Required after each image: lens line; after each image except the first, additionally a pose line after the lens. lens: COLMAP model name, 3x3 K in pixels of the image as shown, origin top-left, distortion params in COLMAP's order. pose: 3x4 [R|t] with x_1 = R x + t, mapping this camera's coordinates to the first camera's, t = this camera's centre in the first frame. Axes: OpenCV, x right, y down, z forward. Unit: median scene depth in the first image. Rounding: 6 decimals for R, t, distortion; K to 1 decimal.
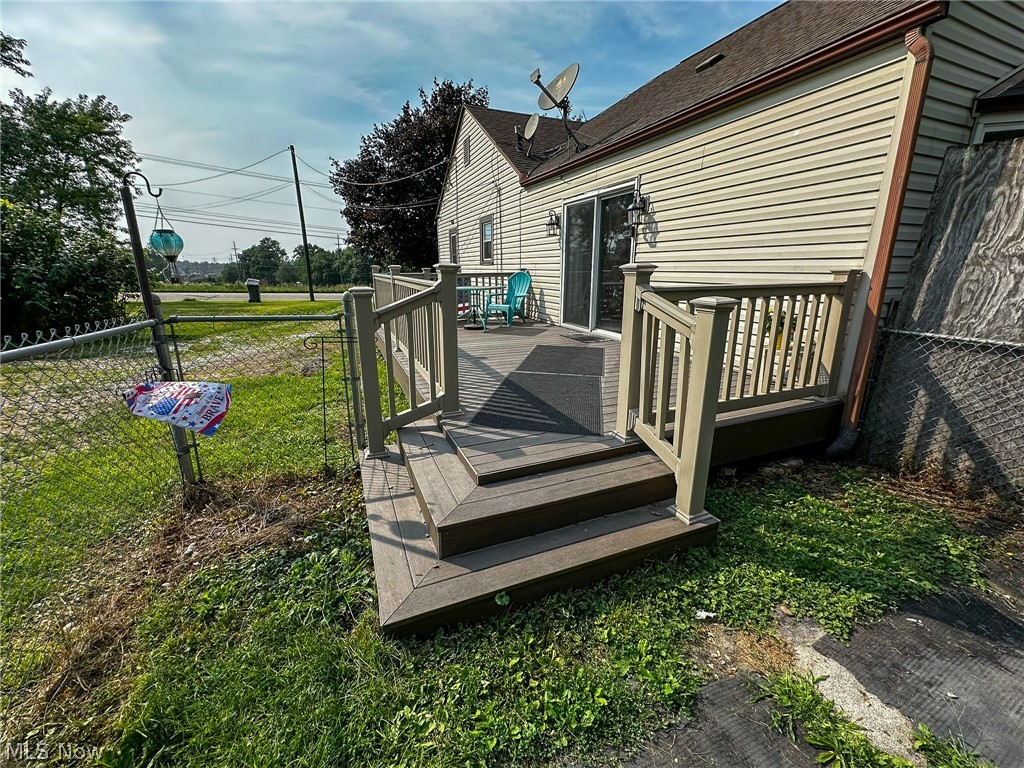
lens RADIAL K [[417.8, 0, 512.0], [0, 417.8, 384.0], [0, 0, 1]] dist [-0.002850, 0.000117]
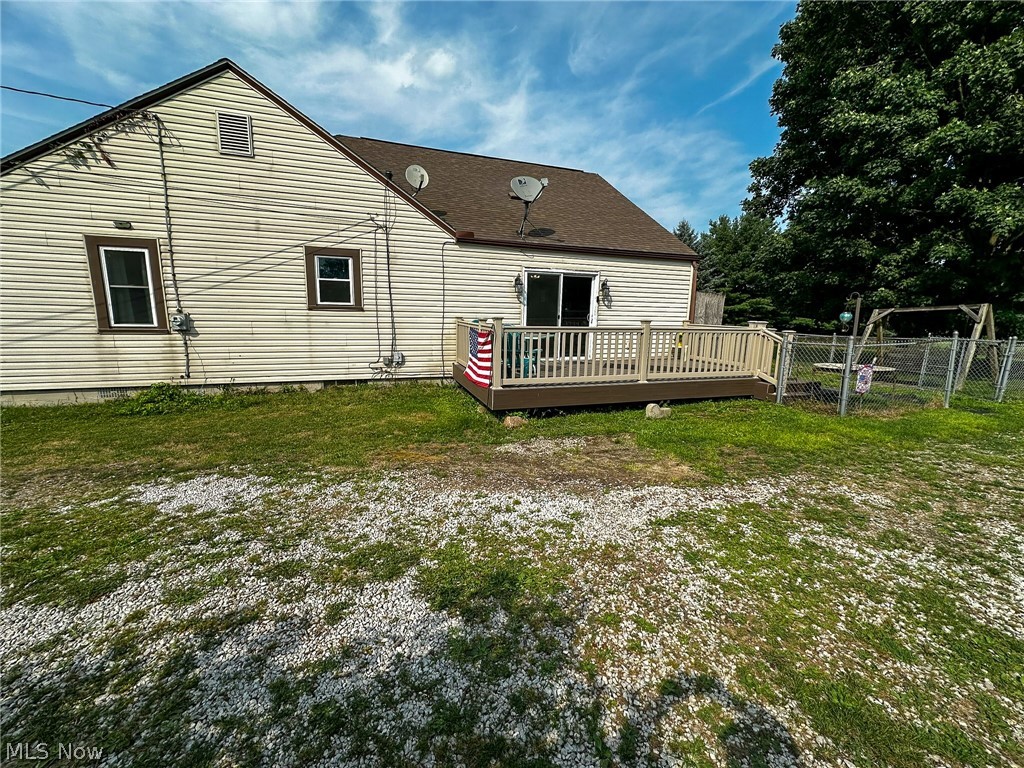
lens RADIAL K [[411.2, 0, 512.7], [0, 411.2, 381.2], [0, 0, 1]] dist [-0.000368, -0.000368]
pose [[0.088003, -0.167067, 0.982010, -1.280250], [0.248257, 0.958406, 0.140804, -0.288017], [-0.964688, 0.231400, 0.125818, 0.958023]]
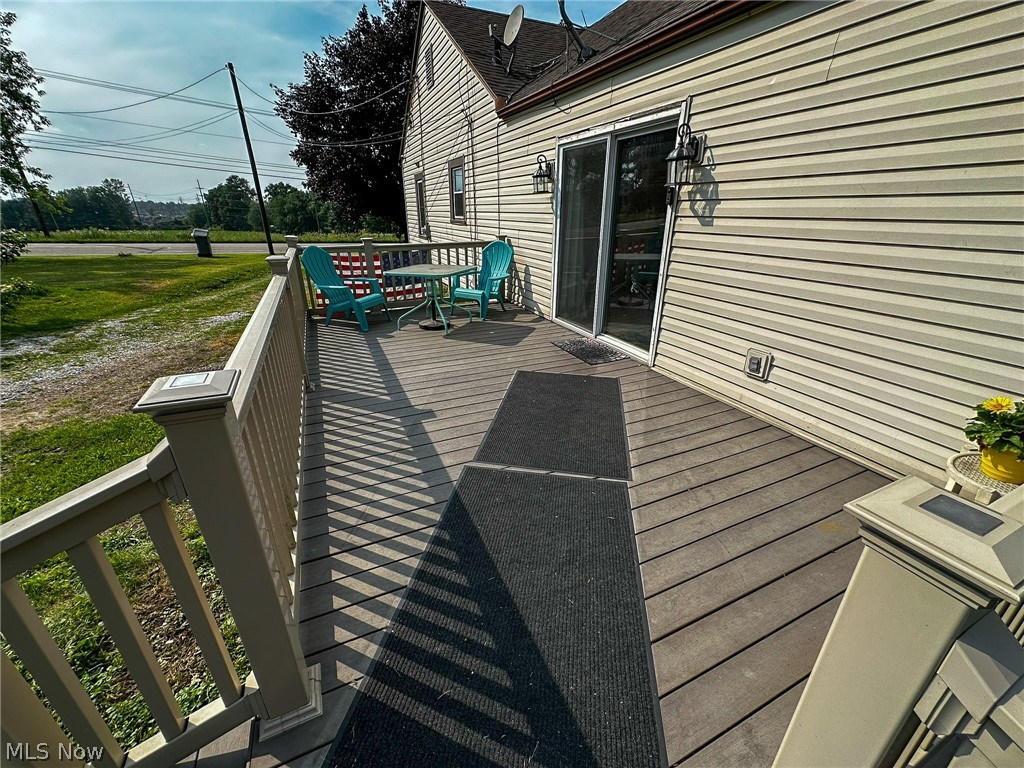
lens RADIAL K [[411.2, 0, 512.7], [0, 411.2, 381.2], [0, 0, 1]] dist [-0.000368, -0.000368]
pose [[0.999638, -0.007136, 0.025933, 0.028899], [0.003811, 0.992016, 0.126051, -0.133943], [-0.026626, -0.125907, 0.991685, 0.288573]]
